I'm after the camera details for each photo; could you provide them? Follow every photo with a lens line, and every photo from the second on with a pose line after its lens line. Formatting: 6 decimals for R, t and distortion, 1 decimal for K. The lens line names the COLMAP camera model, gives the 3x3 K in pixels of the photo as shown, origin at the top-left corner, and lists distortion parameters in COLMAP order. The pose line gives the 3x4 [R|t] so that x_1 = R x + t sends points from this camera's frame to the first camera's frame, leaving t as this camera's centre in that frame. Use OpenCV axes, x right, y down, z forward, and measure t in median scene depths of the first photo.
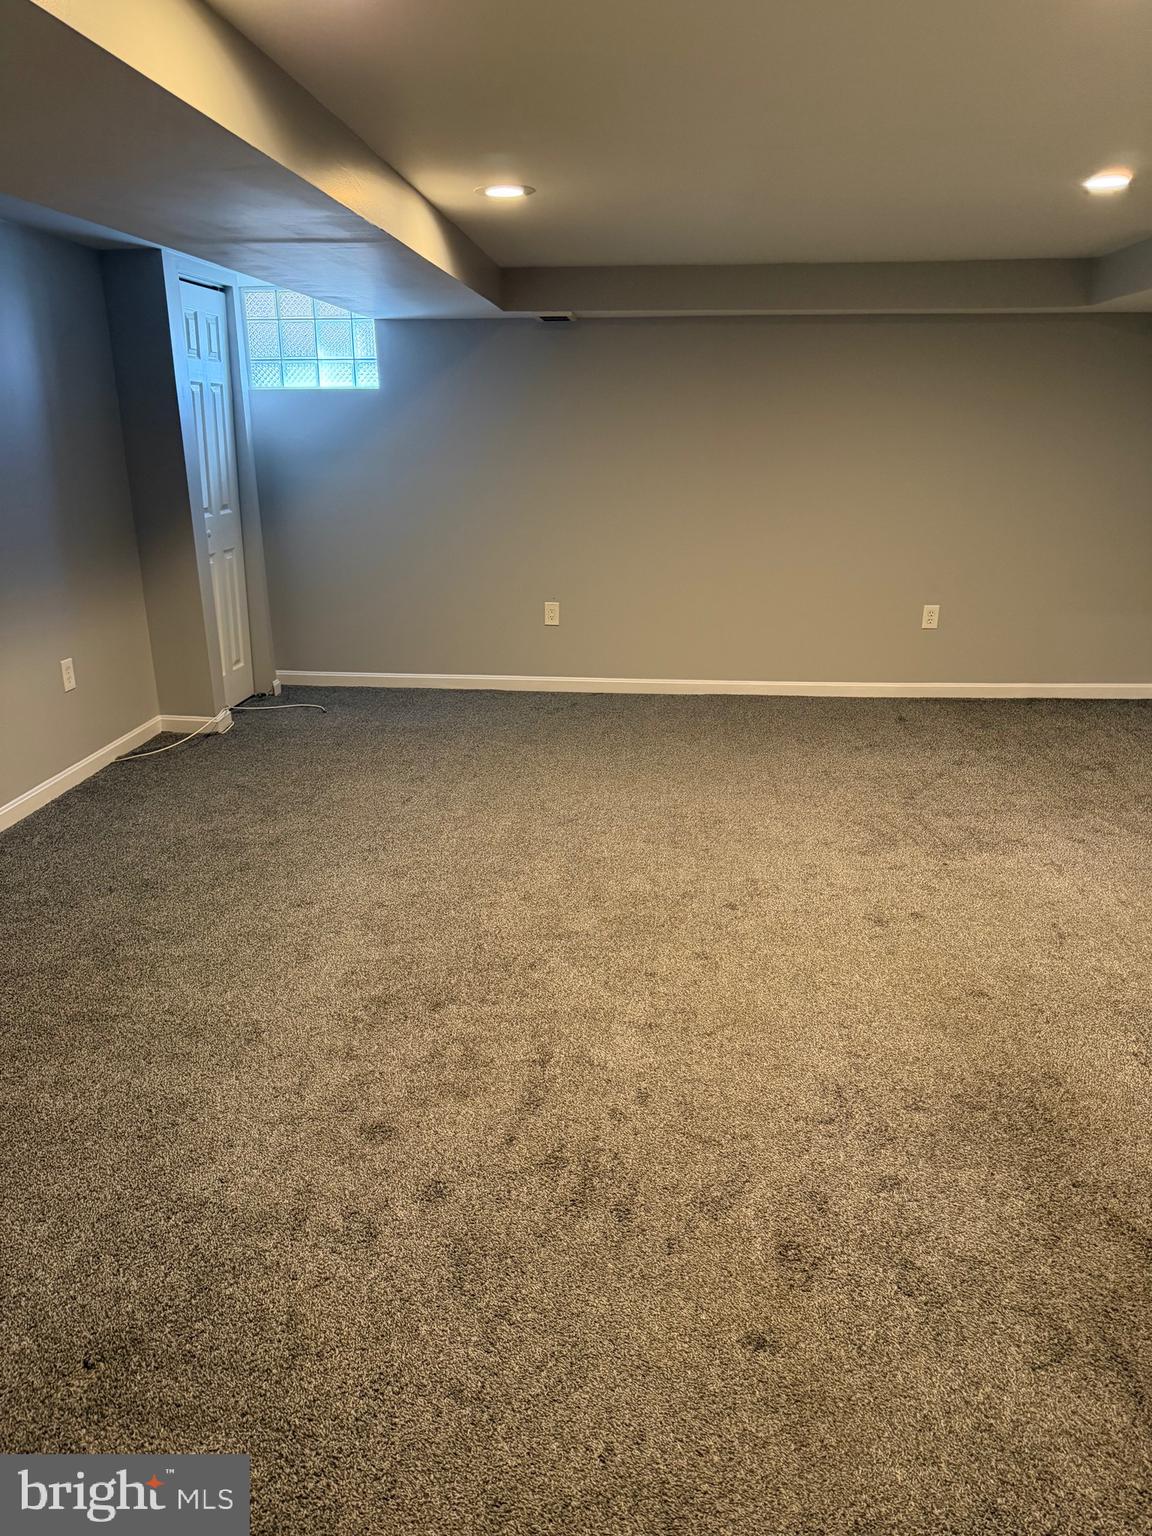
lens RADIAL K [[1082.9, 0, 586.5], [0, 1082.9, 766.7], [0, 0, 1]] dist [-0.004346, -0.026457]
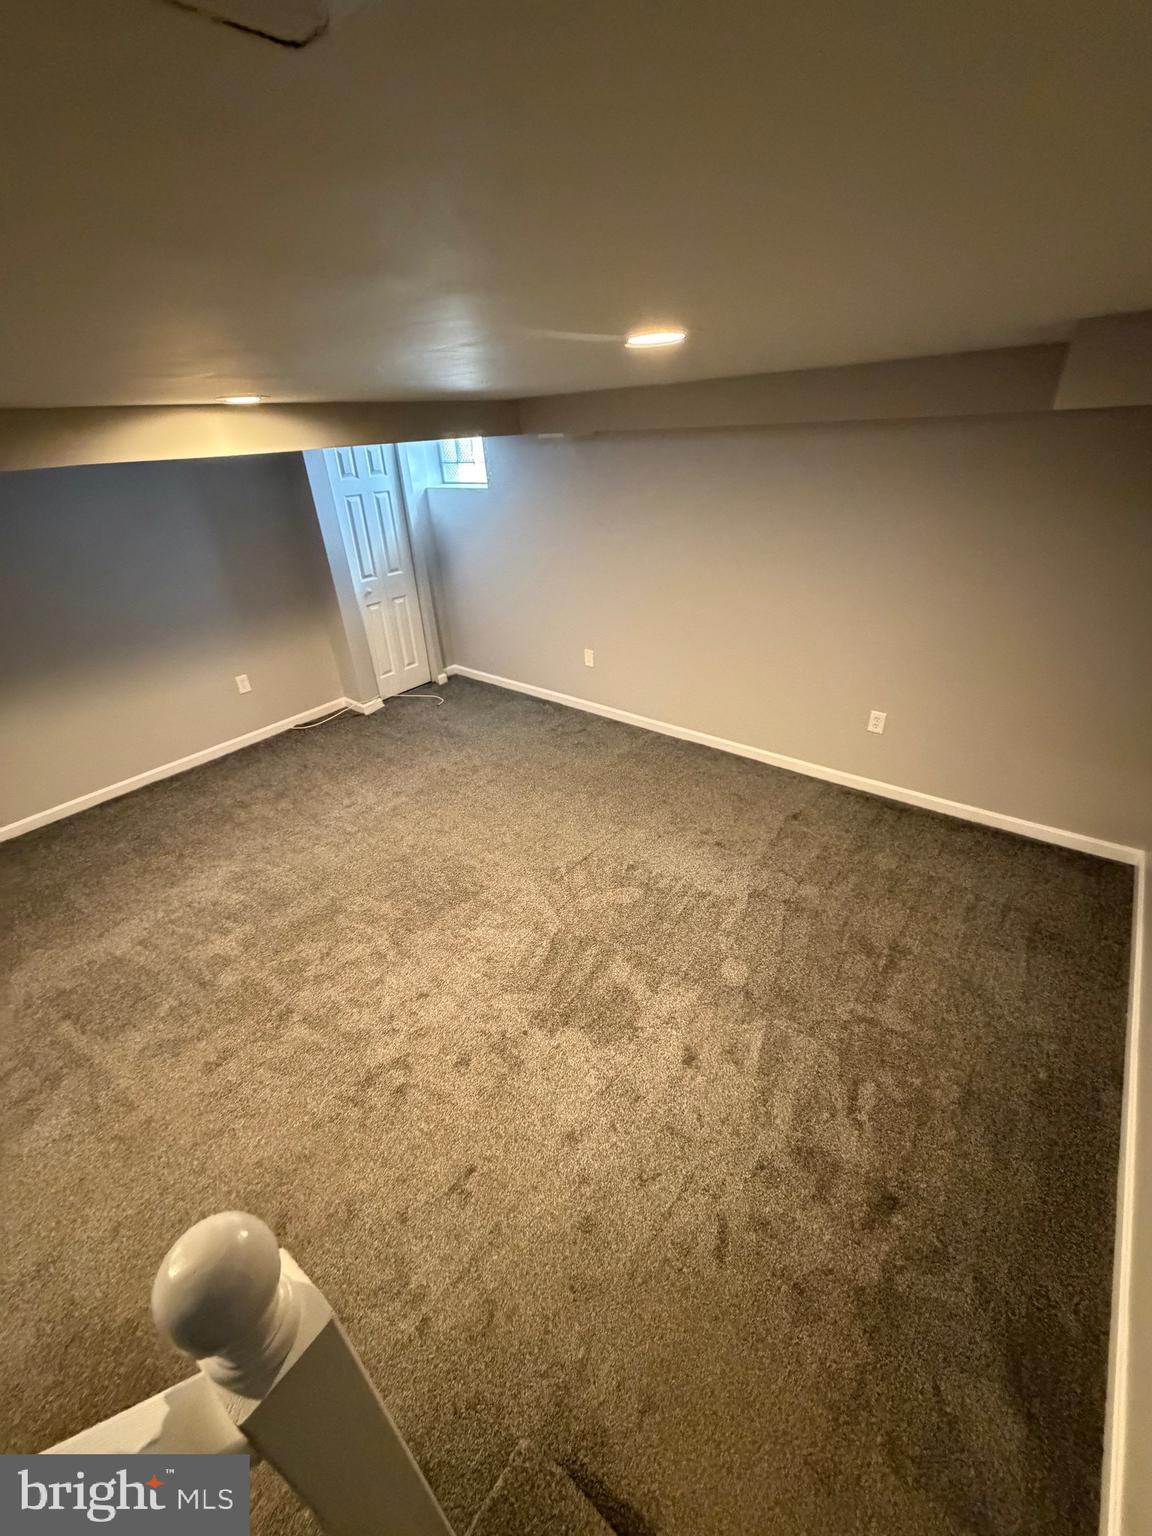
lens RADIAL K [[613.7, 0, 571.6], [0, 613.7, 769.1], [0, 0, 1]] dist [0.002318, -0.000833]
pose [[0.819584, 0.244767, -0.518045, 0.428914], [-0.125022, 0.958769, 0.255208, -0.227465], [0.559152, -0.144397, 0.816394, 0.375071]]
